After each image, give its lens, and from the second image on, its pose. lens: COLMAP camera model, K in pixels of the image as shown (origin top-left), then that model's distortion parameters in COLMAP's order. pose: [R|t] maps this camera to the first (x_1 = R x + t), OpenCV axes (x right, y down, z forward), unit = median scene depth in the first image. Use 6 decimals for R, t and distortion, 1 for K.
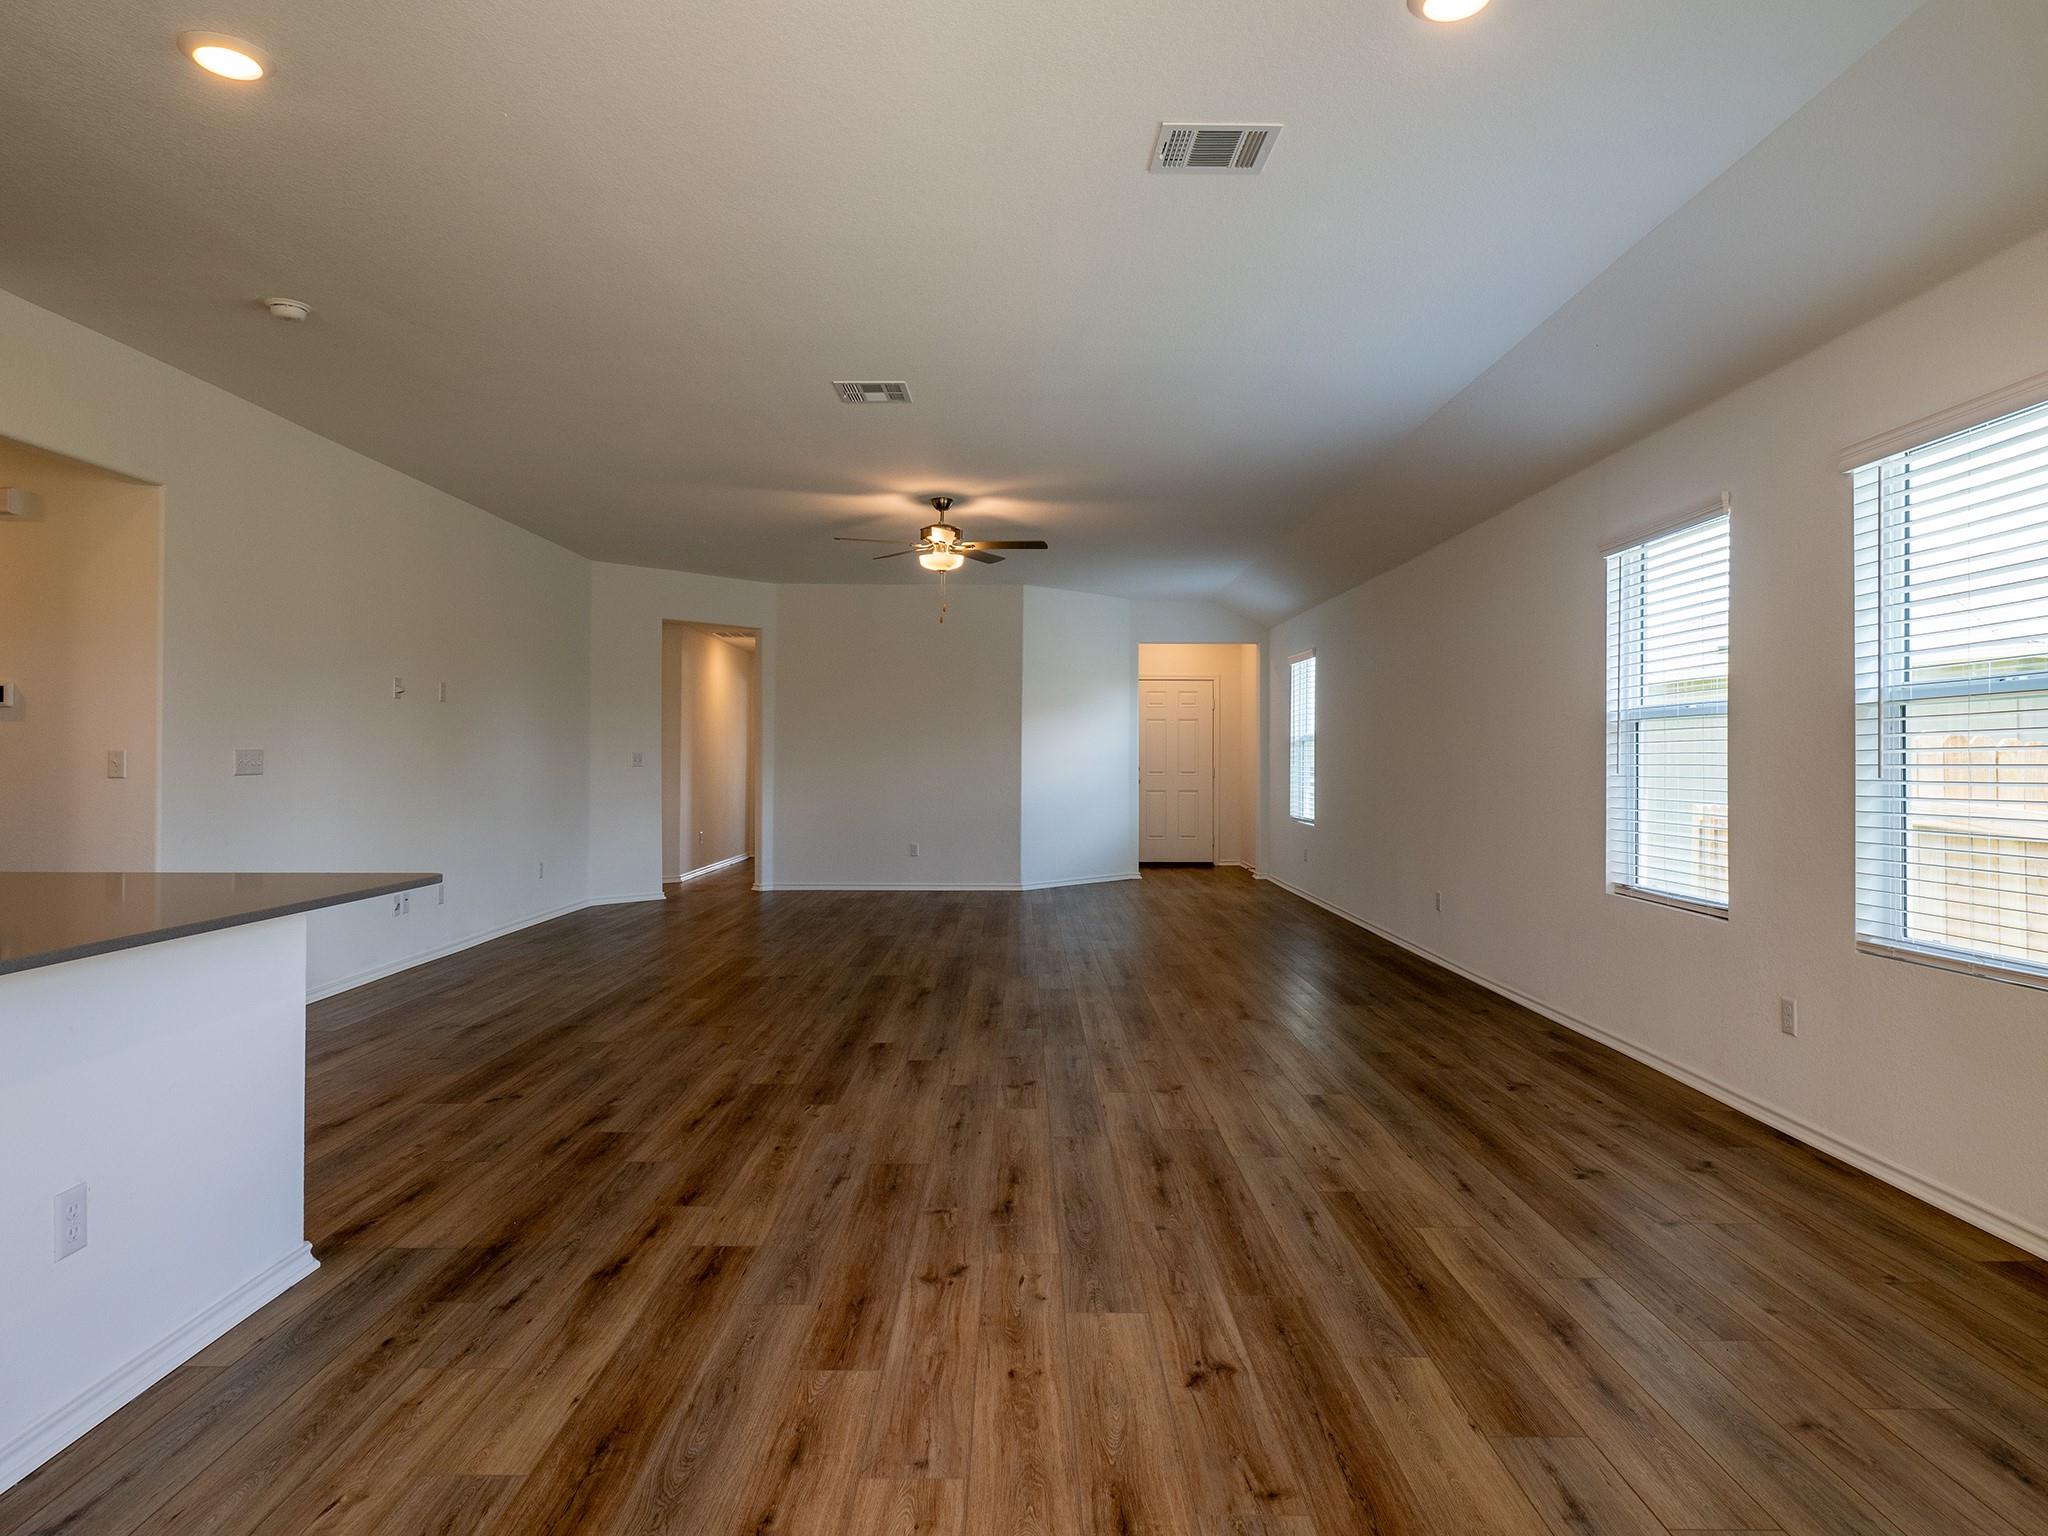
lens RADIAL K [[1213.6, 0, 1020.4], [0, 1213.6, 749.8], [0, 0, 1]] dist [0.004110, -0.002939]
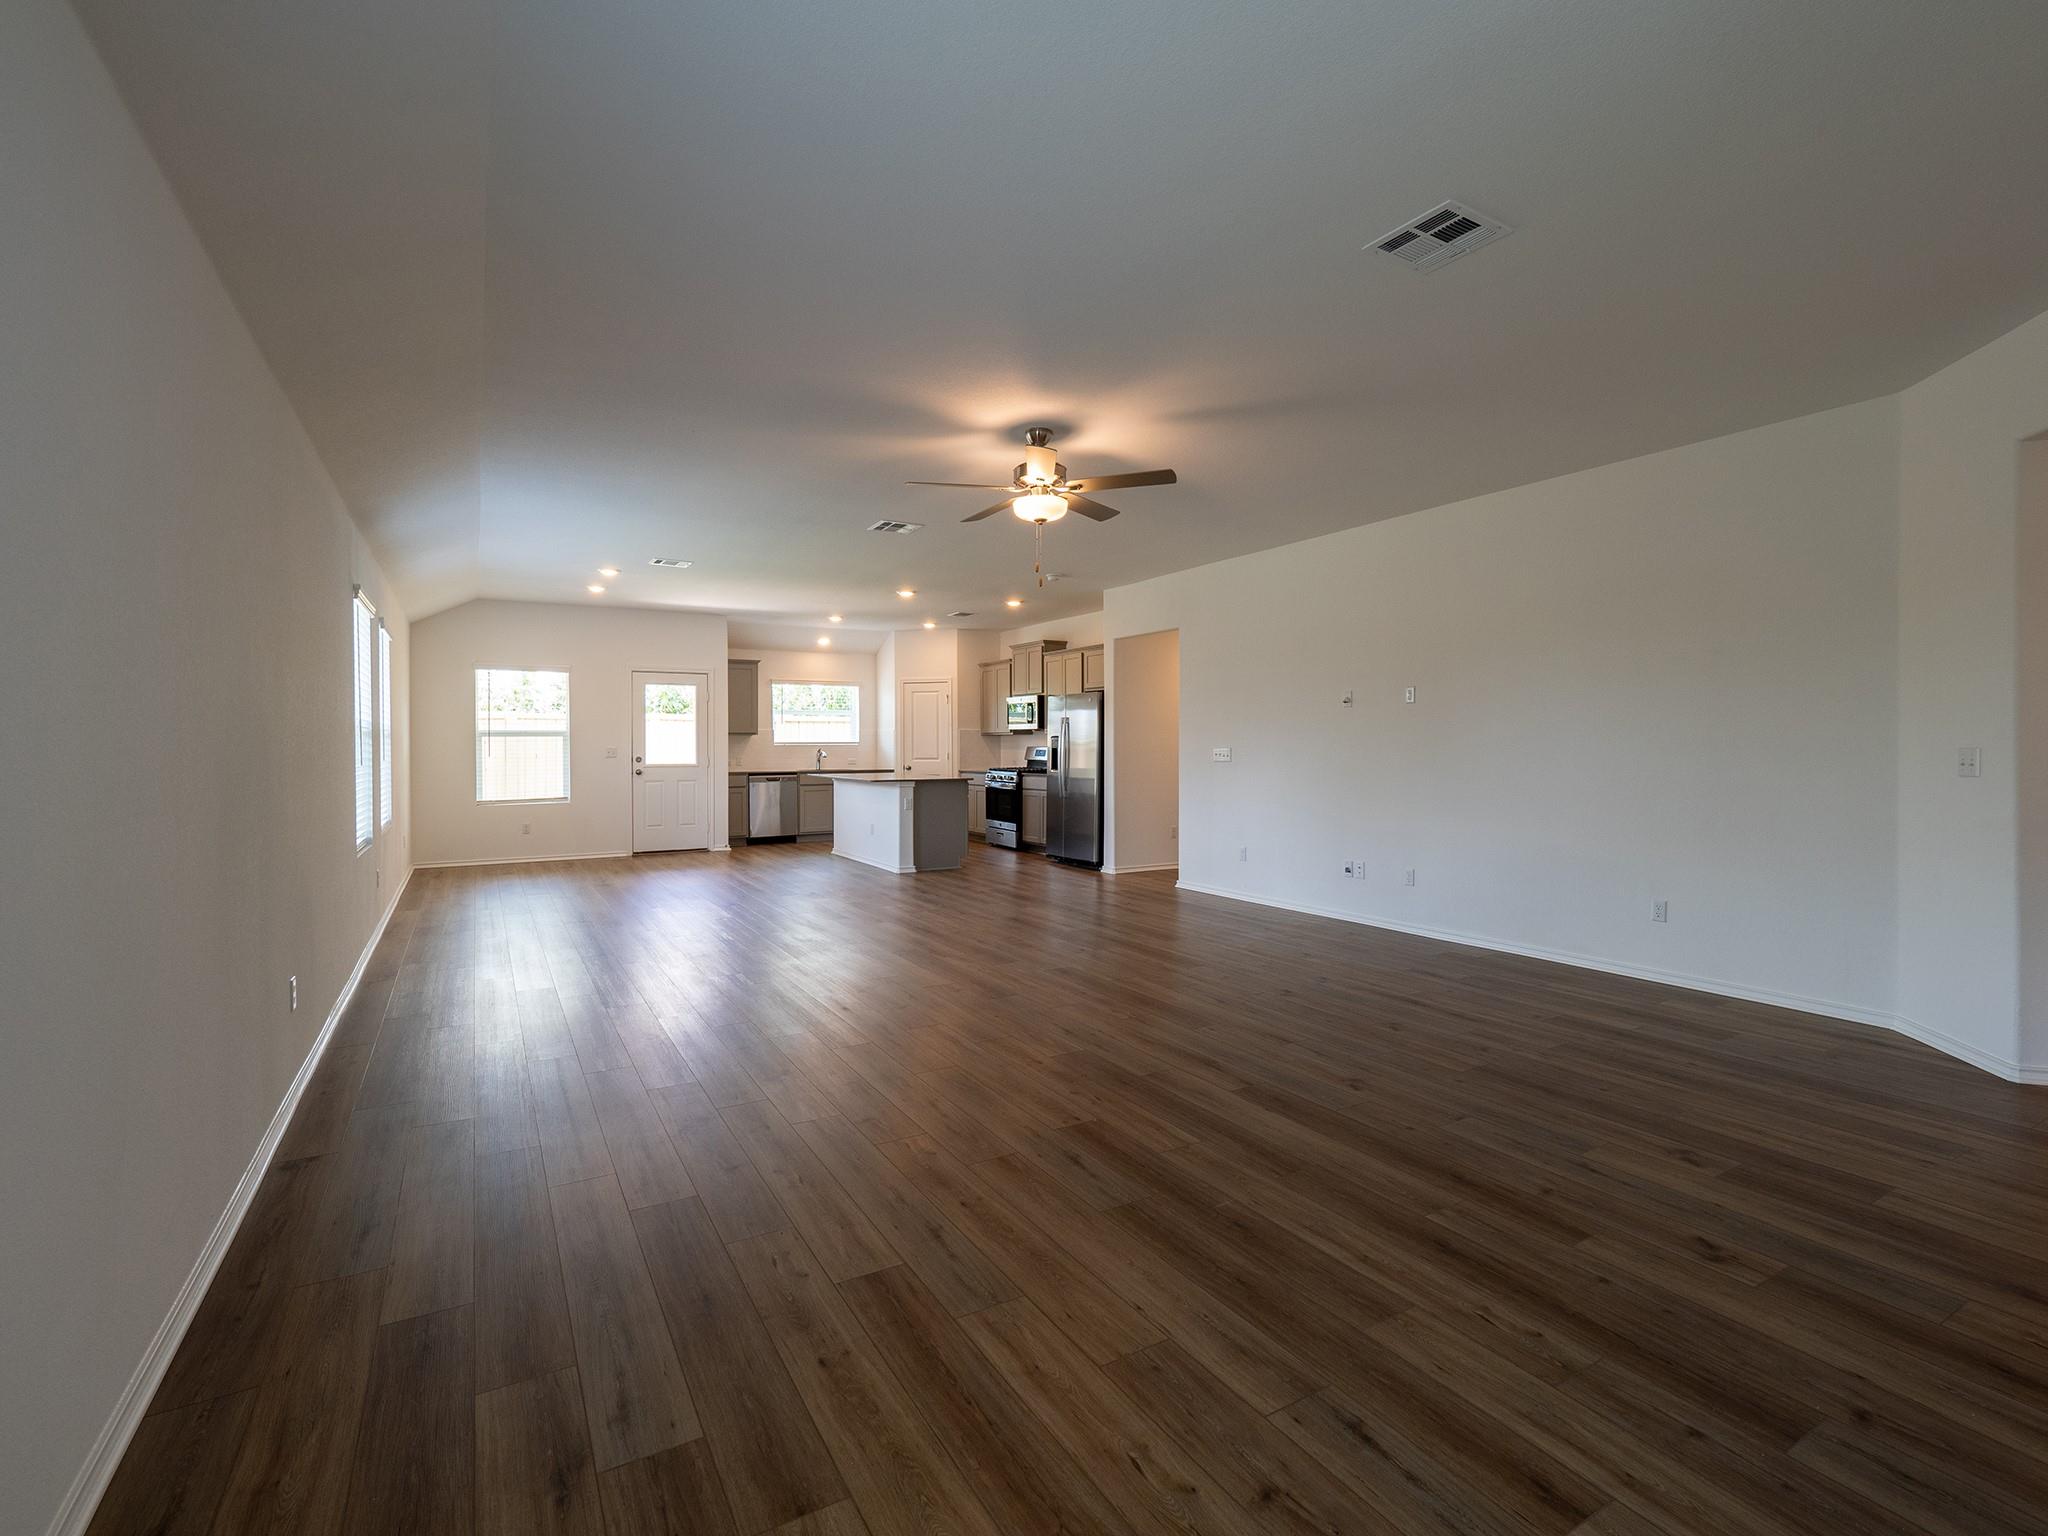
lens RADIAL K [[941.0, 0, 1021.0], [0, 941.0, 760.3], [0, 0, 1]] dist [-0.001780, -0.000078]
pose [[-0.862954, 0.005224, -0.505256, 0.397778], [0.002626, 0.999979, 0.005854, 0.011143], [0.505276, 0.003725, -0.862950, 2.308715]]
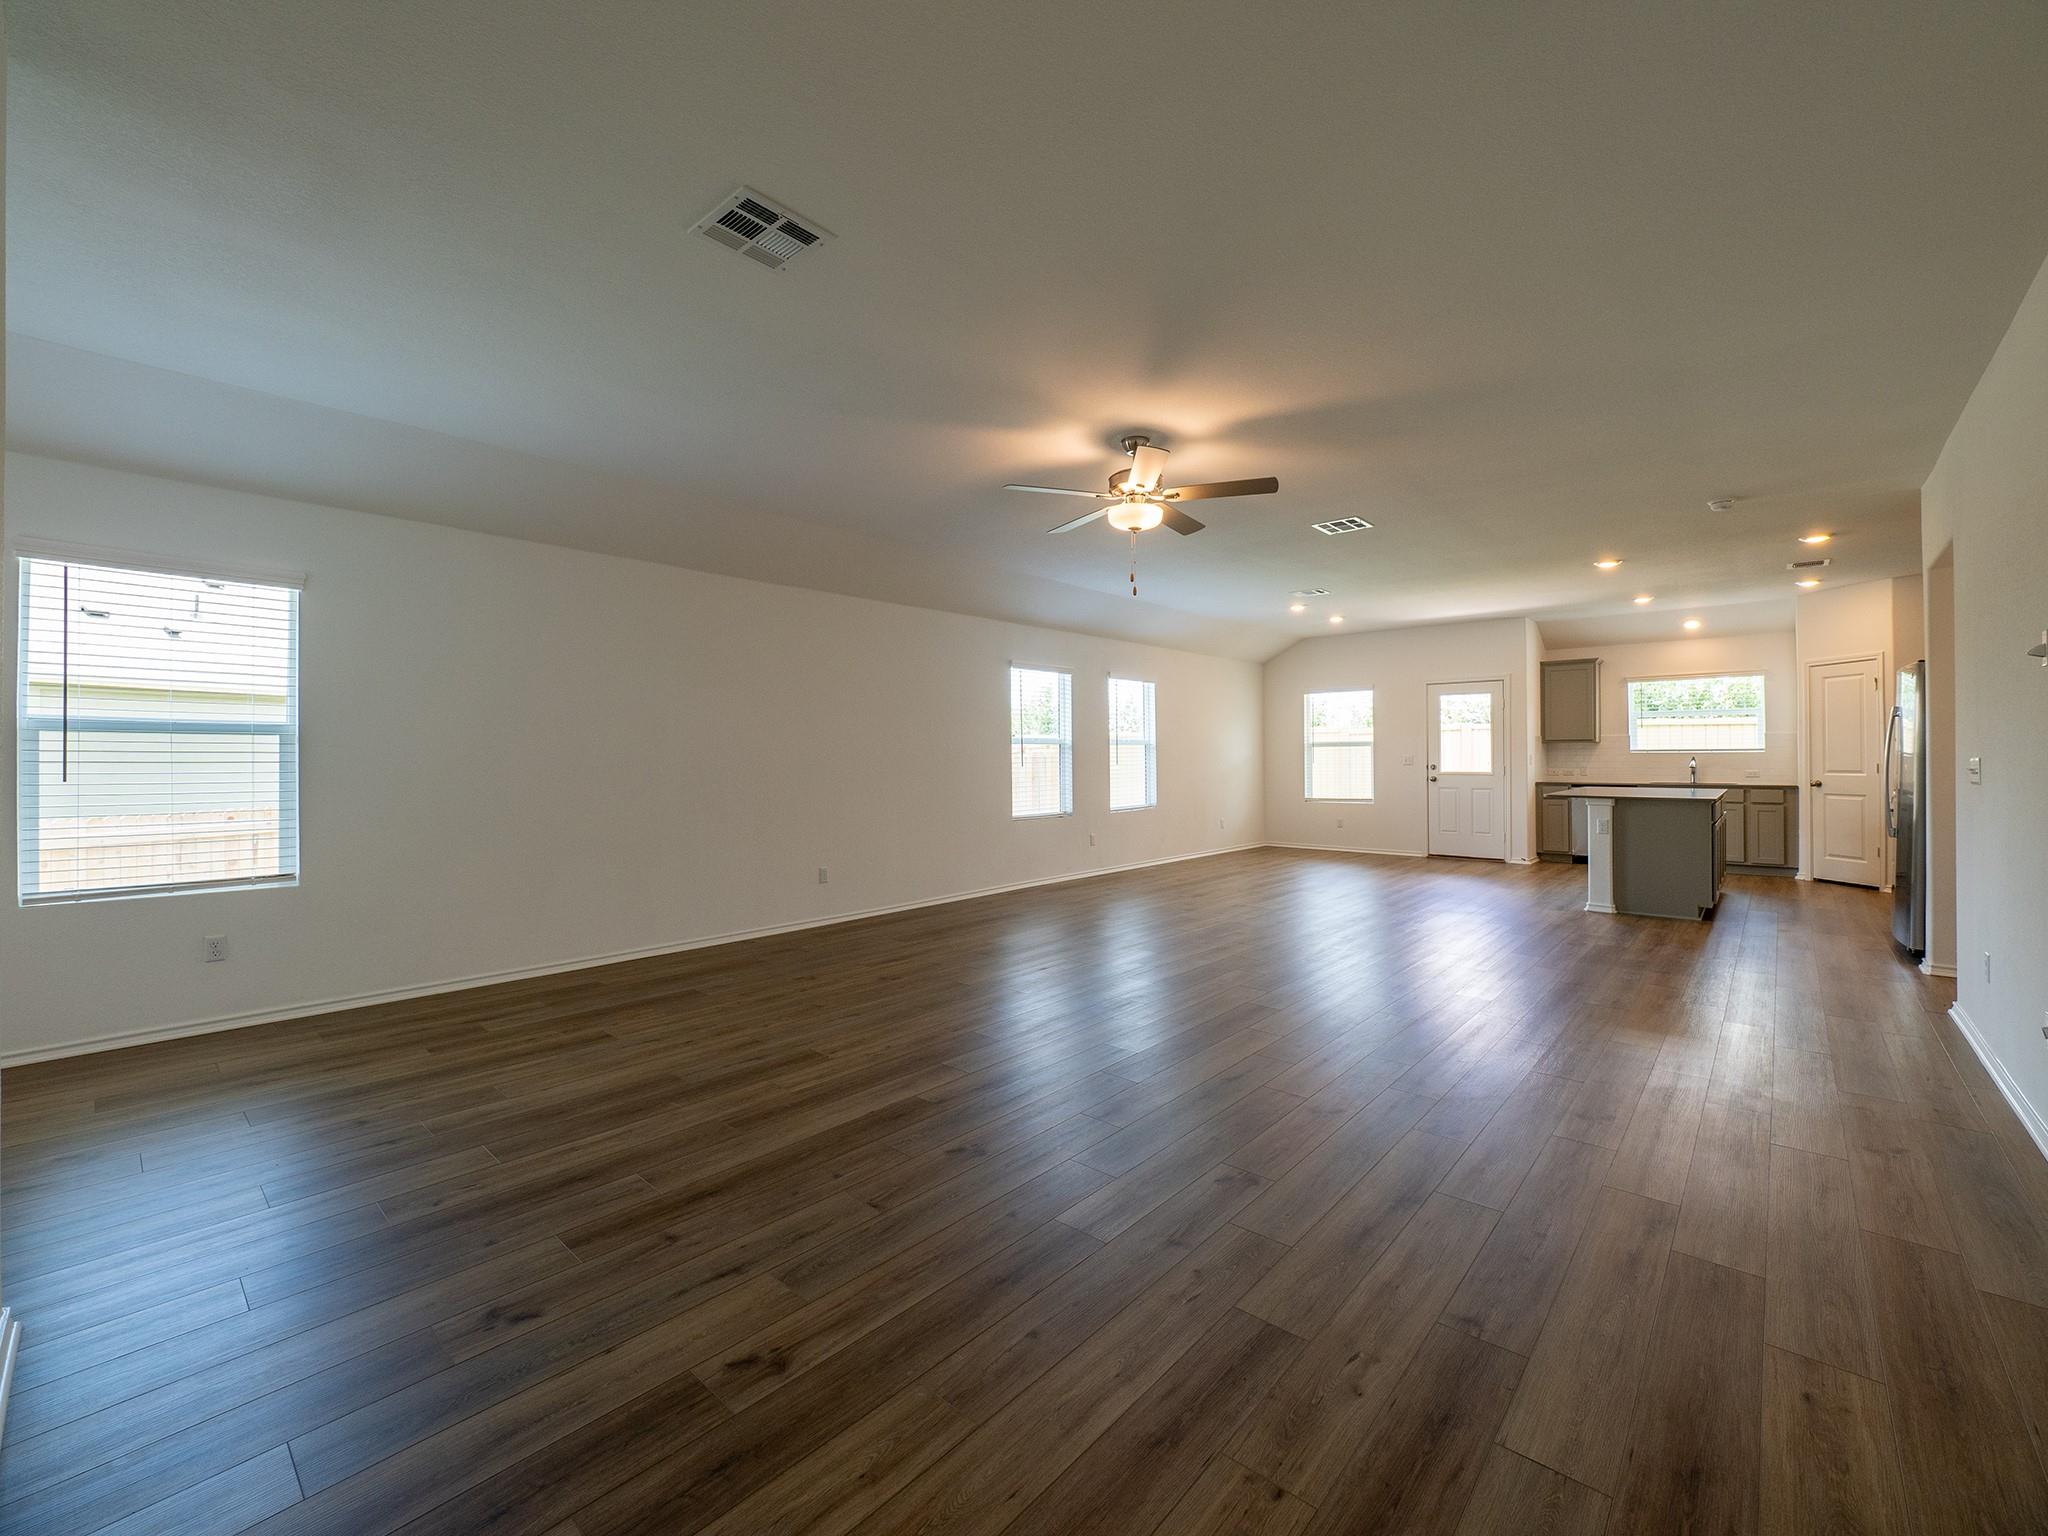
lens RADIAL K [[849.8, 0, 1021.5], [0, 849.8, 754.0], [0, 0, 1]] dist [-0.000921, -0.006454]
pose [[-0.743096, 0.000789, 0.669185, -0.581212], [-0.005594, 0.999957, -0.007391, 0.008516], [-0.669162, -0.009236, -0.743059, 2.207409]]
